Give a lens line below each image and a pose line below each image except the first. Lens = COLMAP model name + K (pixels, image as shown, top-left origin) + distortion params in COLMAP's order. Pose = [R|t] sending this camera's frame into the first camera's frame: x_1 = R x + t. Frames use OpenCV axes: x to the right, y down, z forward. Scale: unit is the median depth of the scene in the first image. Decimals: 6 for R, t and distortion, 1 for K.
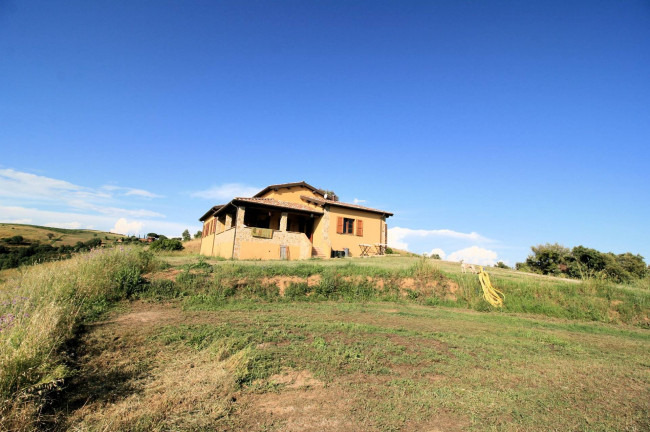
lens RADIAL K [[302.6, 0, 328.5], [0, 302.6, 208.2], [0, 0, 1]] dist [0.001767, -0.013968]
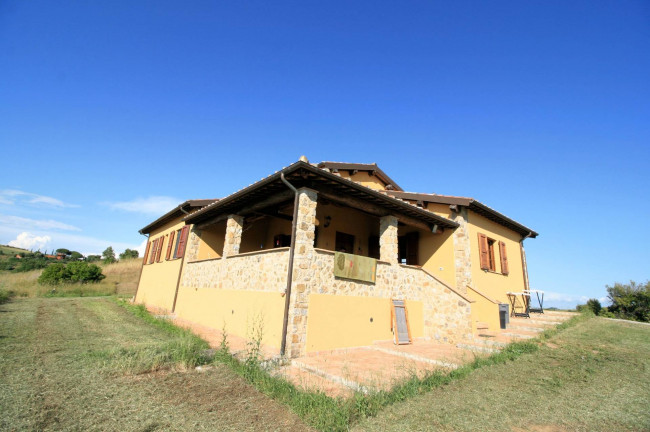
lens RADIAL K [[302.6, 0, 328.5], [0, 302.6, 208.2], [0, 0, 1]] dist [0.001767, -0.013968]
pose [[0.981242, 0.057415, 0.184033, -0.249103], [-0.043608, 0.995982, -0.078217, 0.031251], [-0.187785, 0.068725, 0.979803, 0.501706]]
